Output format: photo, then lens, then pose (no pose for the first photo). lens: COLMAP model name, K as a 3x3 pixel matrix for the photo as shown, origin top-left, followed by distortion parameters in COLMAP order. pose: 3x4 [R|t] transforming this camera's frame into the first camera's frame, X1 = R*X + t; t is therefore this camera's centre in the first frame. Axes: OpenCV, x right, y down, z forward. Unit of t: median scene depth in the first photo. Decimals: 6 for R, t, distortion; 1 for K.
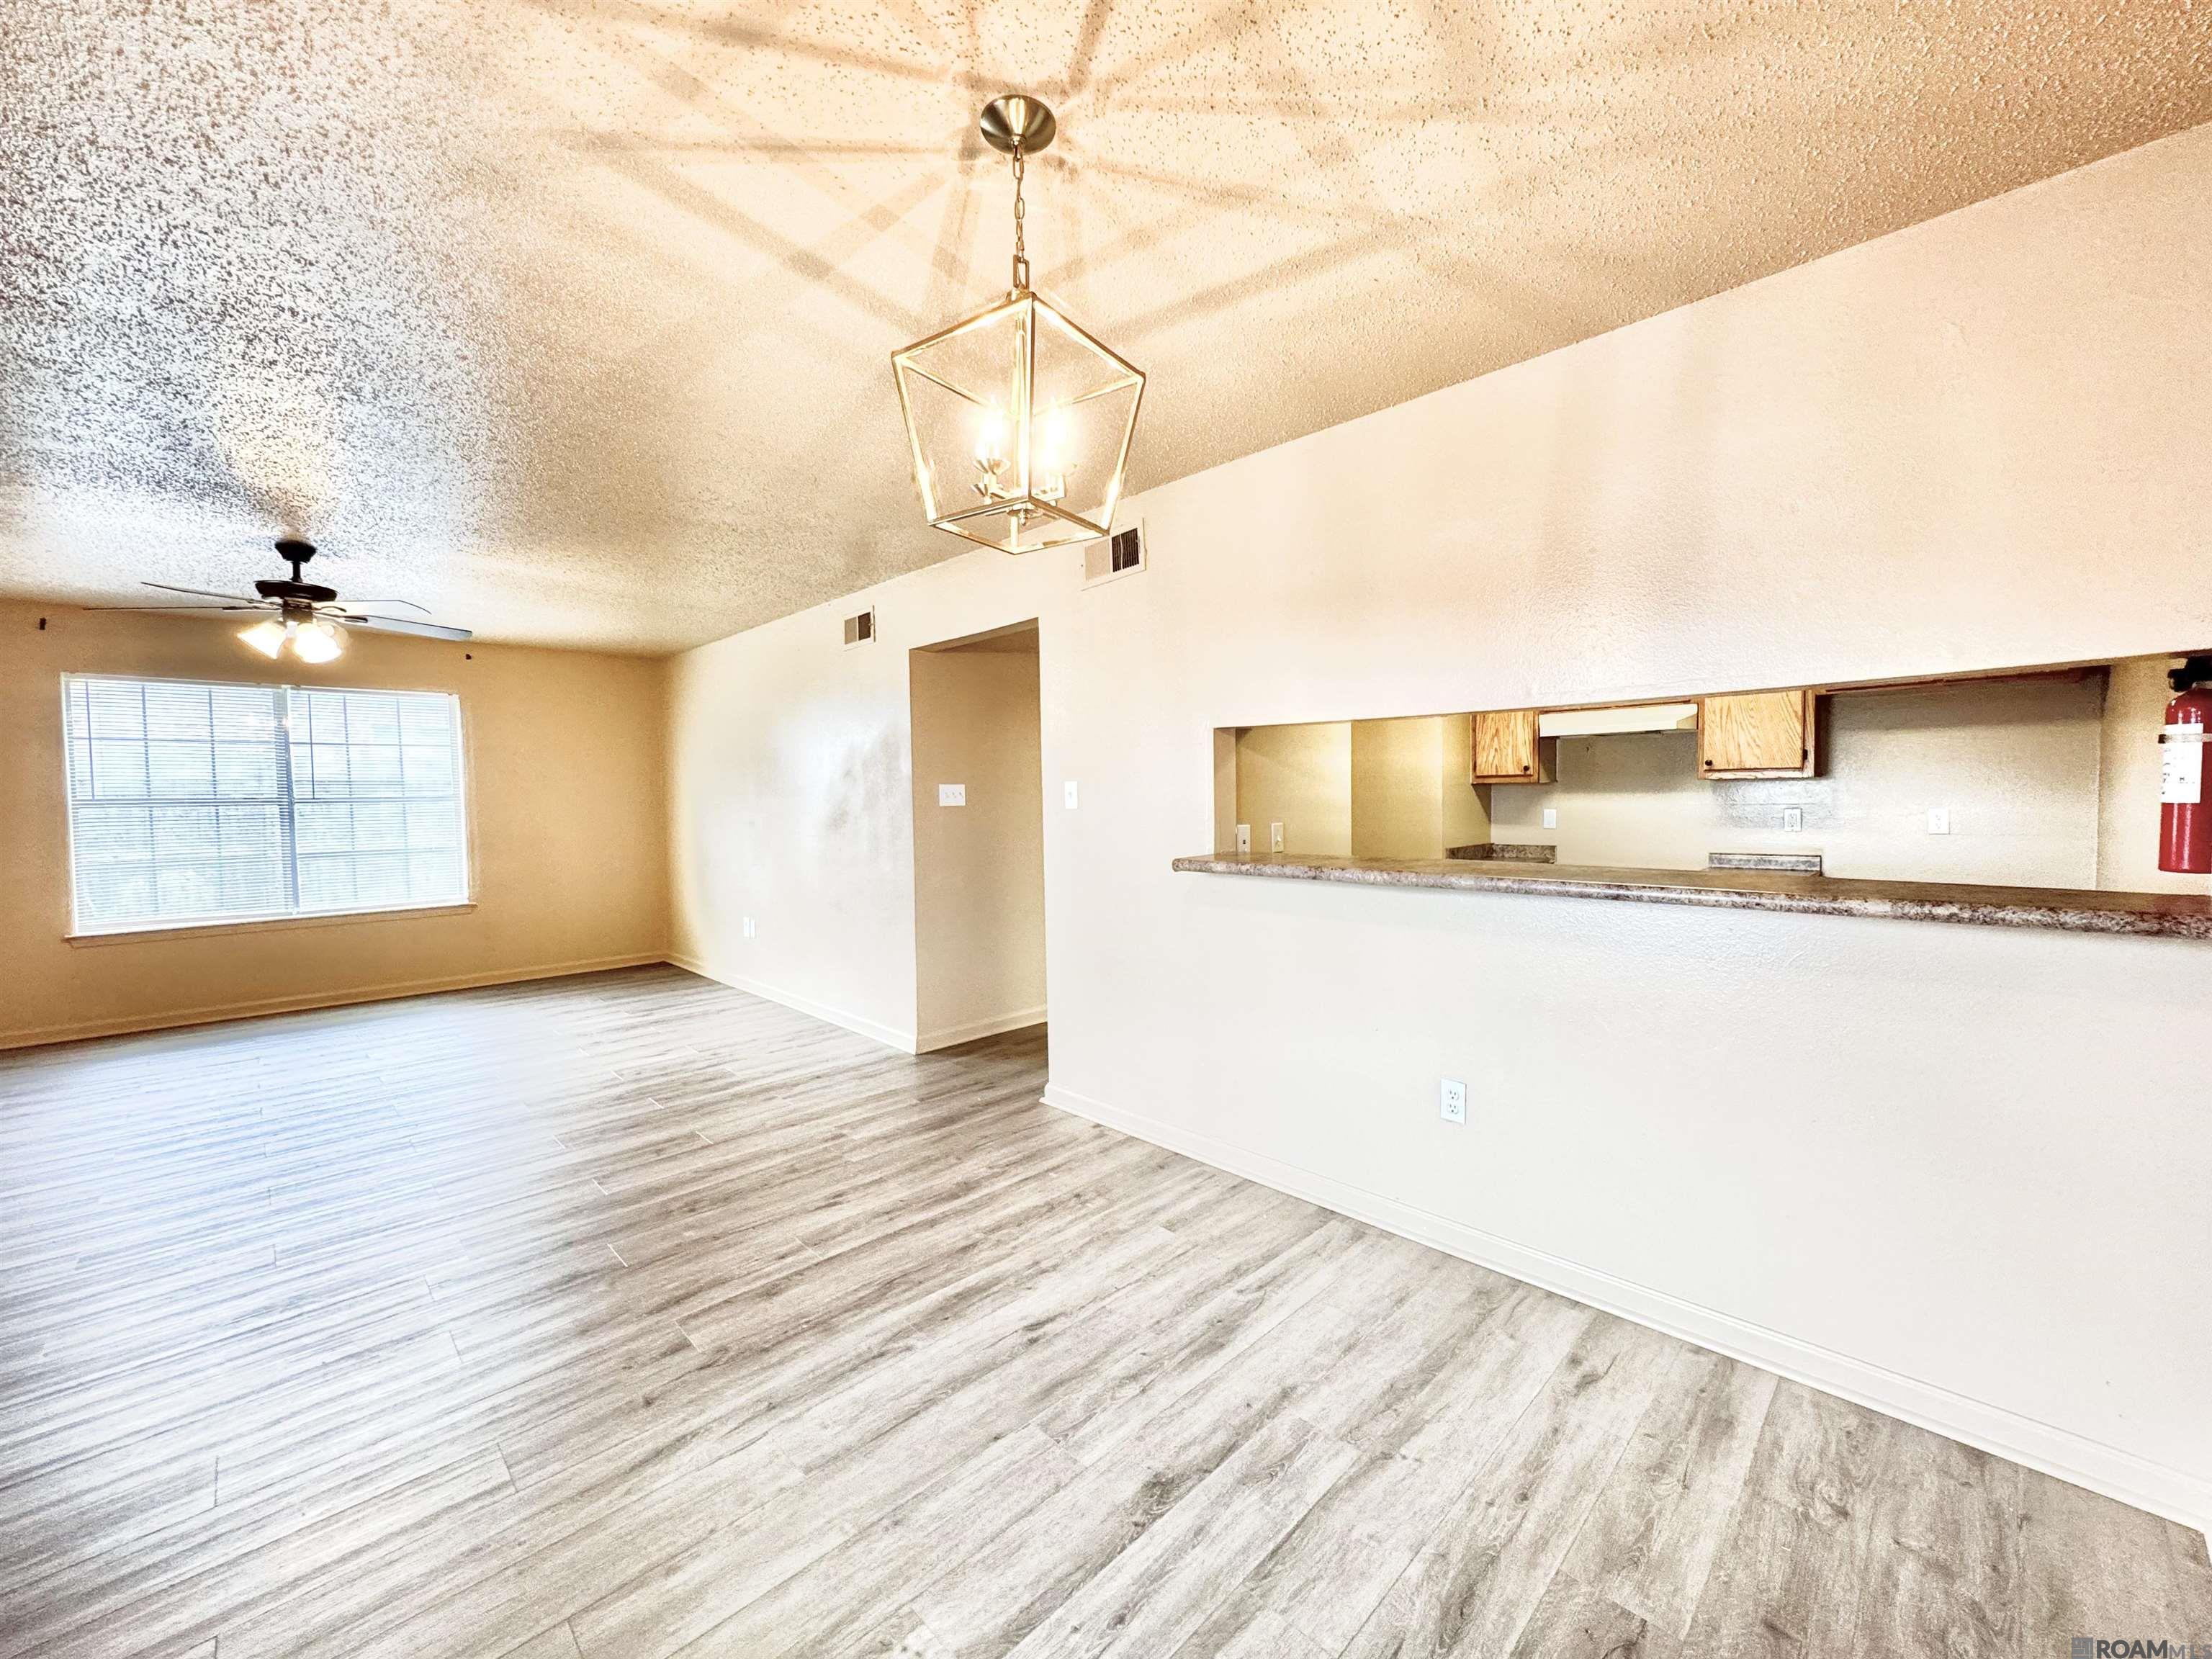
lens RADIAL K [[872.8, 0, 1107.4], [0, 872.8, 827.7], [0, 0, 1]] dist [-0.000918, -0.000315]
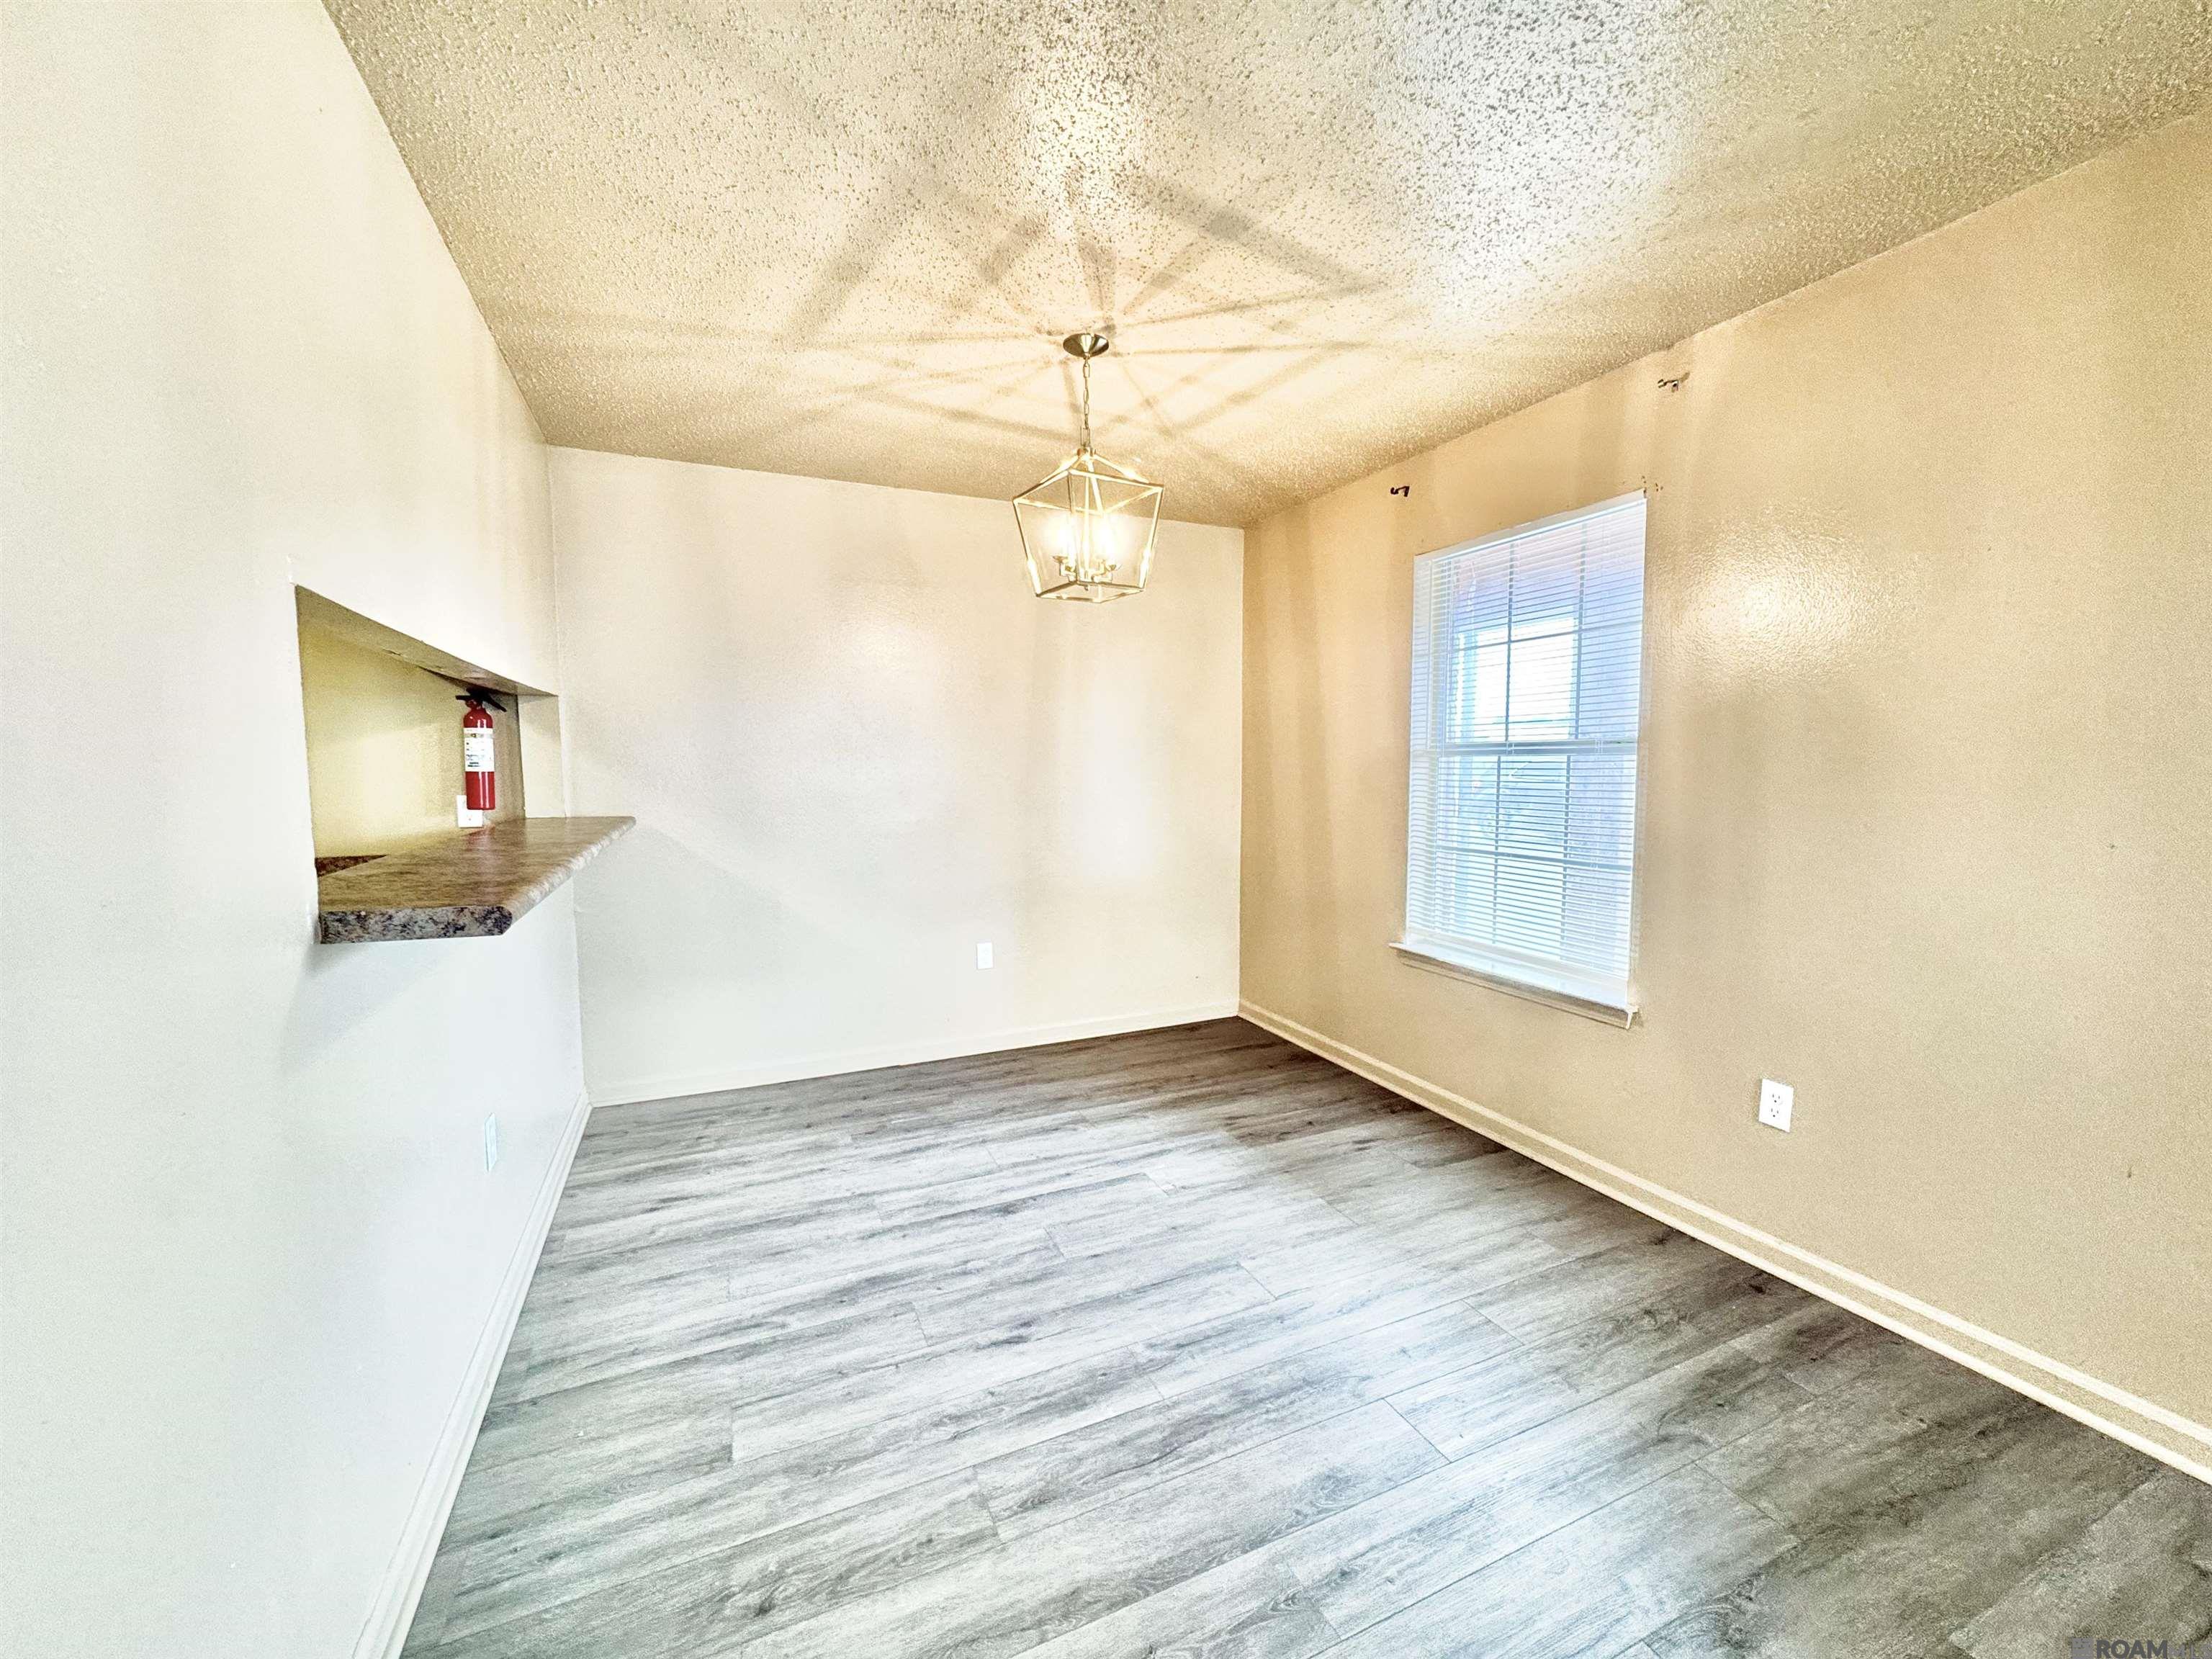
lens RADIAL K [[872.8, 0, 1107.4], [0, 872.8, 827.7], [0, 0, 1]] dist [-0.000918, -0.000315]
pose [[-0.936798, -0.010161, 0.349723, -0.540254], [0.029020, 0.993877, 0.106612, -0.059613], [-0.348665, 0.110023, -0.930767, 1.953571]]
